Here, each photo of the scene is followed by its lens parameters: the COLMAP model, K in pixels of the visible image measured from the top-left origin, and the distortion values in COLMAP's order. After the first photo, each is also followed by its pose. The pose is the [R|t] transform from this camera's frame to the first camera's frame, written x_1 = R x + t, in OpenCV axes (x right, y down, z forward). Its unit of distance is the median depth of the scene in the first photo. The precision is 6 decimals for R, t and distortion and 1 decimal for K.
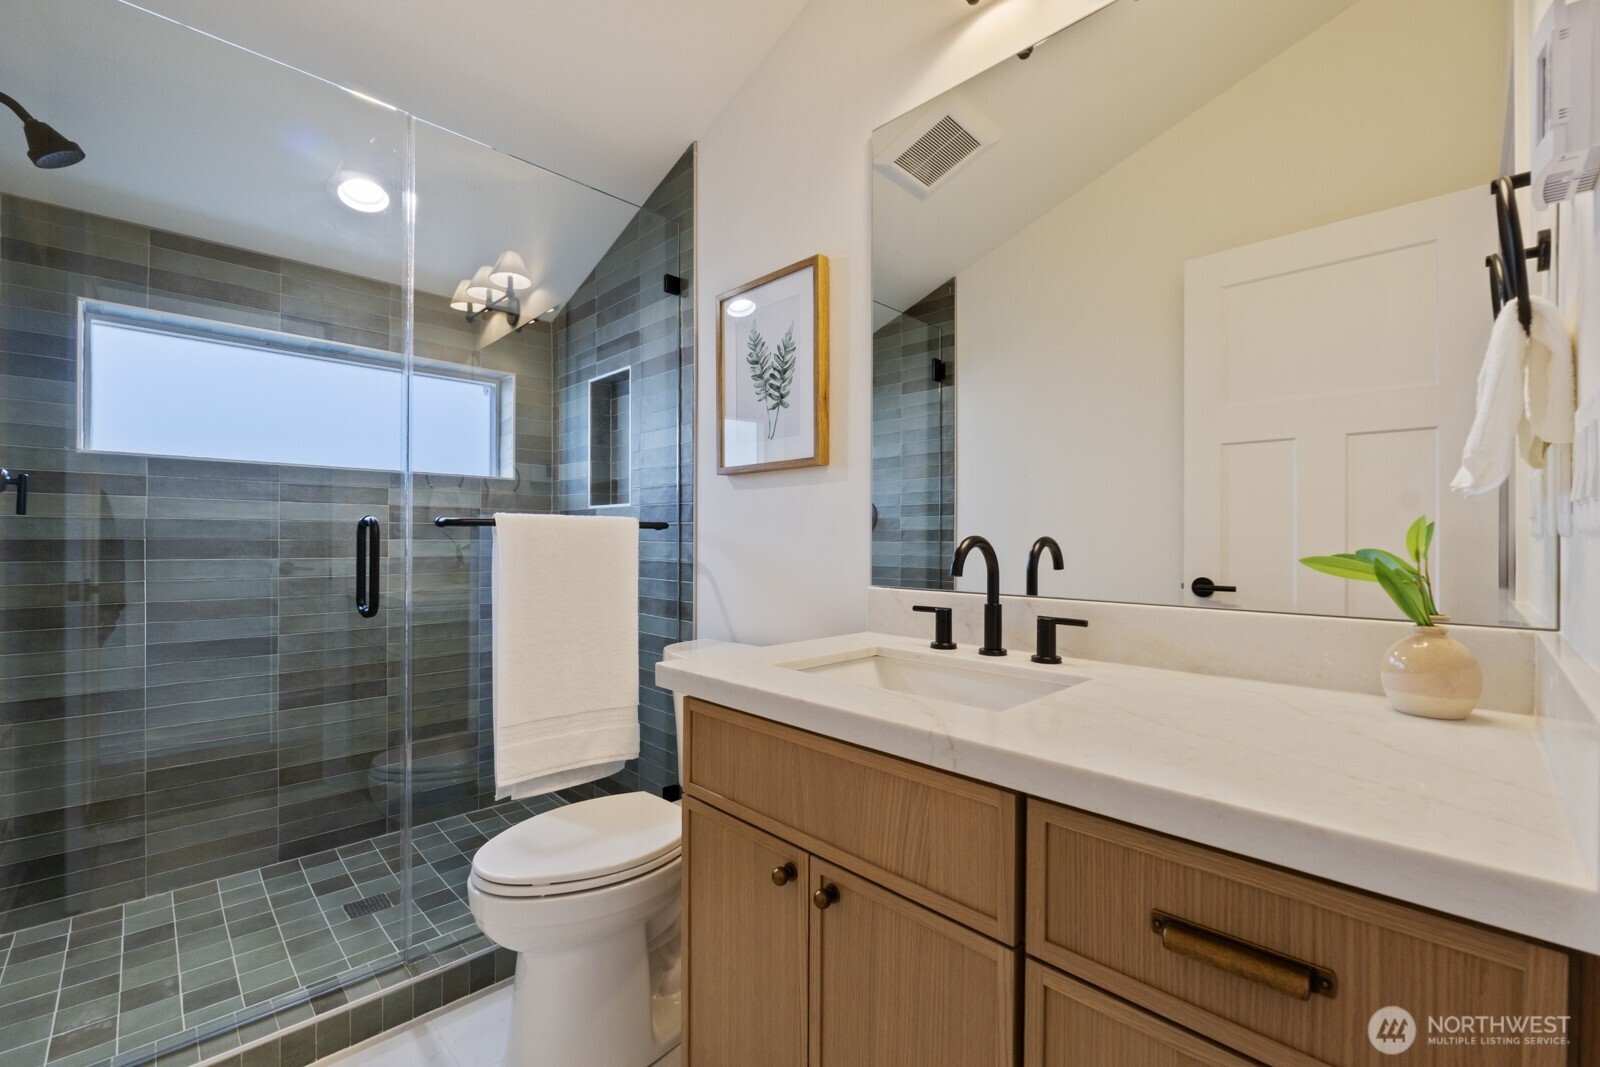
lens RADIAL K [[665.4, 0, 795.7], [0, 665.4, 538.8], [0, 0, 1]] dist [-0.004032, -0.000651]
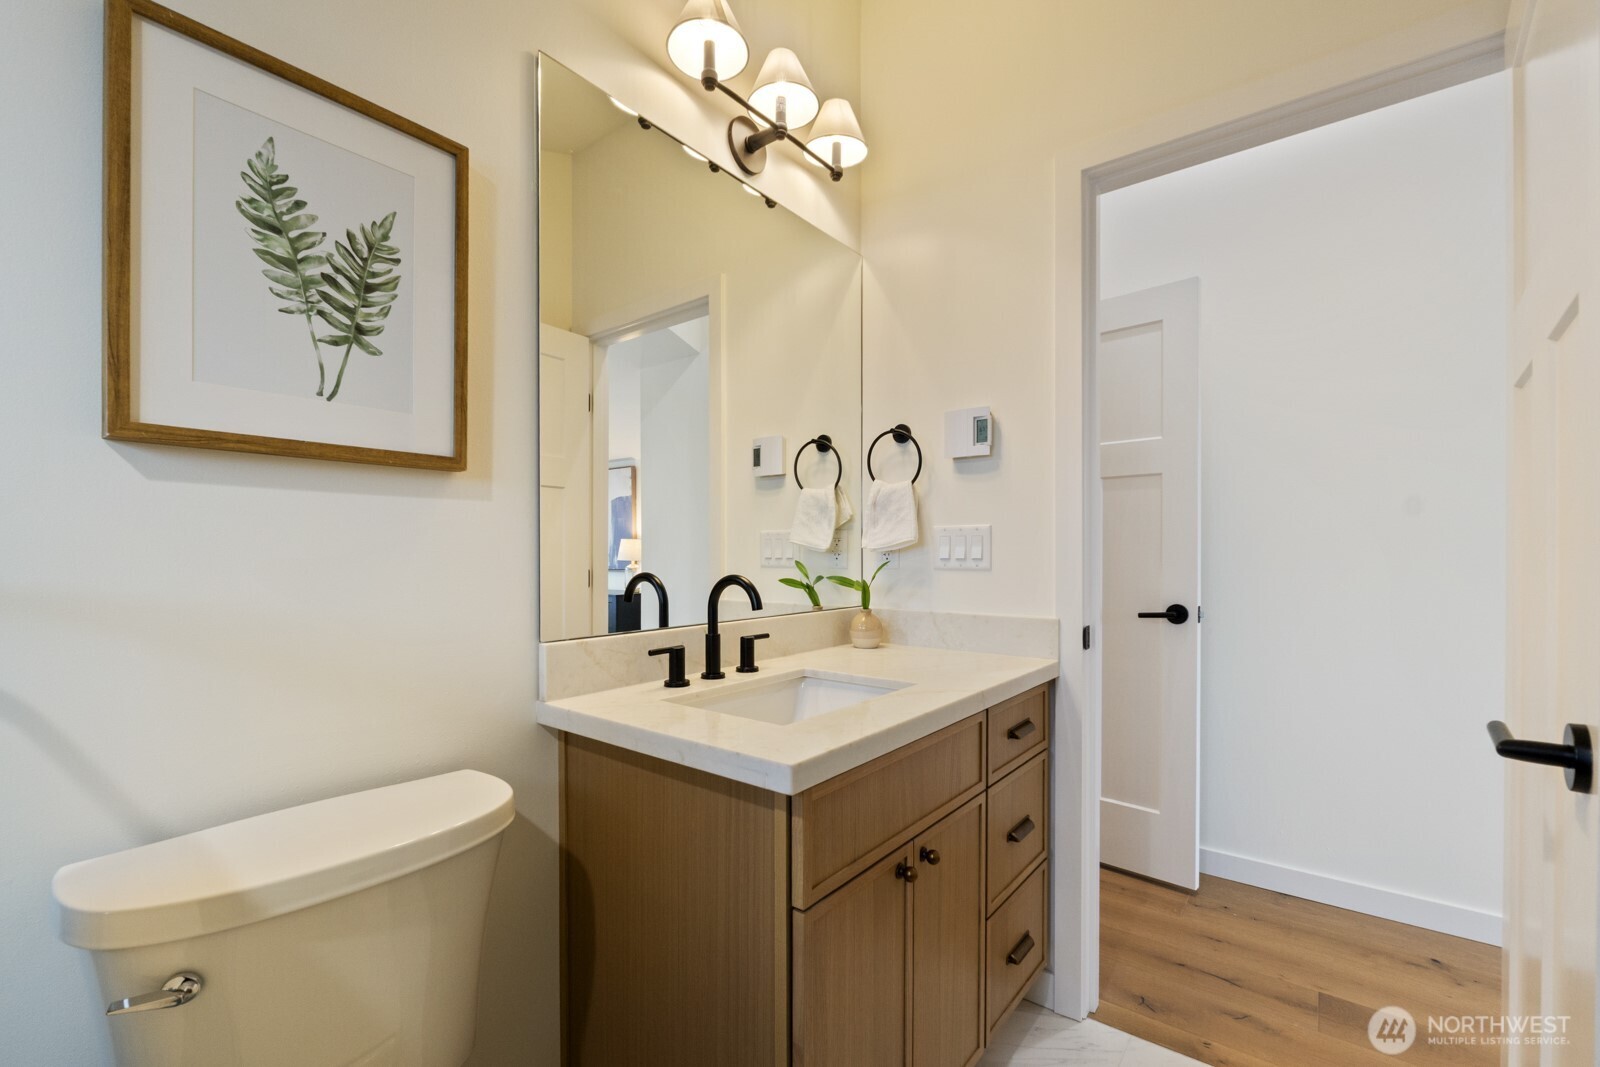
lens RADIAL K [[678.9, 0, 805.9], [0, 678.9, 545.2], [0, 0, 1]] dist [0.000182, -0.000074]
pose [[-0.133649, 0.007600, 0.991000, -0.628750], [0.002313, 0.999970, -0.007357, -0.031596], [-0.991026, 0.001309, -0.133663, 0.716317]]
